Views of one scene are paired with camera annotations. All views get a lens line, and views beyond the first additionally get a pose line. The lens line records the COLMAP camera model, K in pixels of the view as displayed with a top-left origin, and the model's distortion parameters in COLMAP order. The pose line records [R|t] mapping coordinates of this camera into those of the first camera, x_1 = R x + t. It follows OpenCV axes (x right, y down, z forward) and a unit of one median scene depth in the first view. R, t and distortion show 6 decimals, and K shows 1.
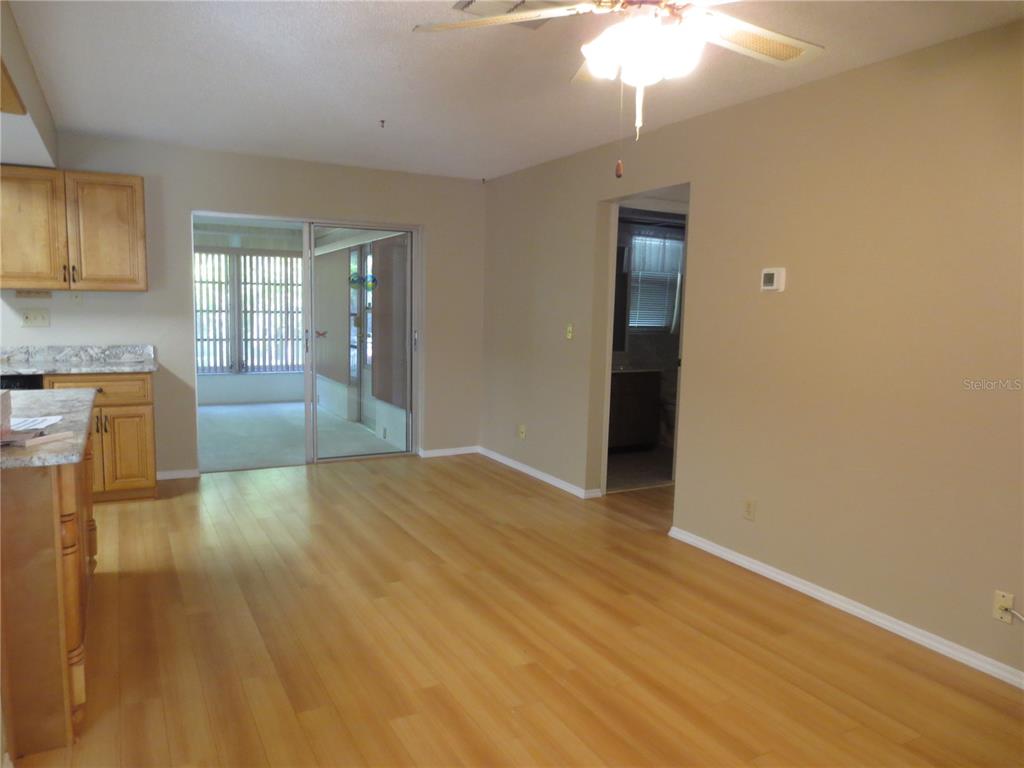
lens RADIAL K [[723.2, 0, 506.7], [0, 723.2, 381.7], [0, 0, 1]] dist [-0.021634, 0.011674]
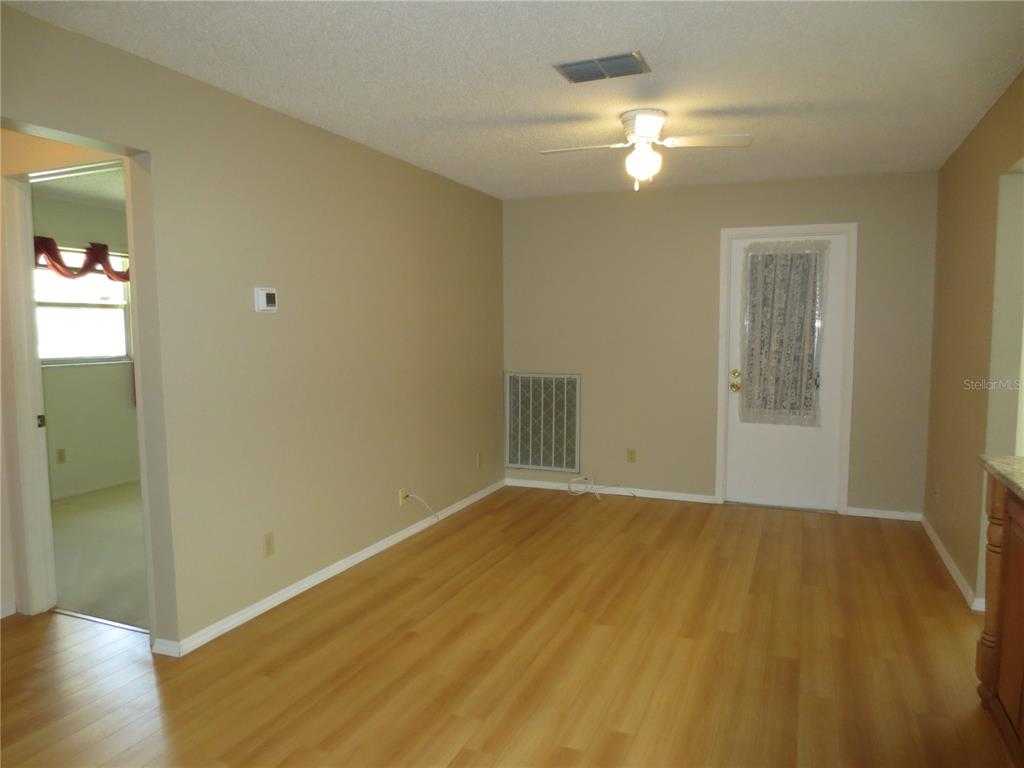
lens RADIAL K [[723.2, 0, 510.5], [0, 723.2, 384.1], [0, 0, 1]] dist [-0.021634, 0.011674]
pose [[-0.628045, -0.088958, 0.773075, -0.471959], [0.068718, 0.983223, 0.168967, -0.137125], [-0.775137, 0.159243, -0.611396, 1.085477]]
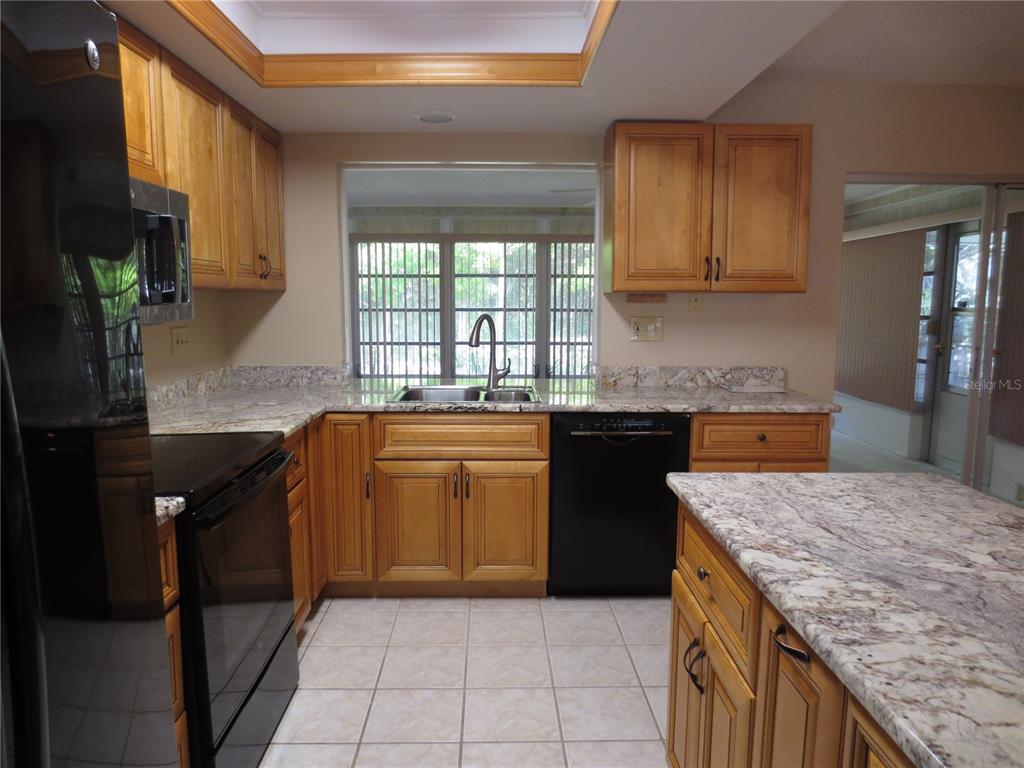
lens RADIAL K [[723.2, 0, 508.5], [0, 723.2, 381.6], [0, 0, 1]] dist [-0.021634, 0.011674]
pose [[0.889913, 0.038225, -0.454526, -0.471188], [-0.034431, 0.999269, 0.016626, -0.044511], [0.454829, 0.000854, 0.890578, 0.276612]]
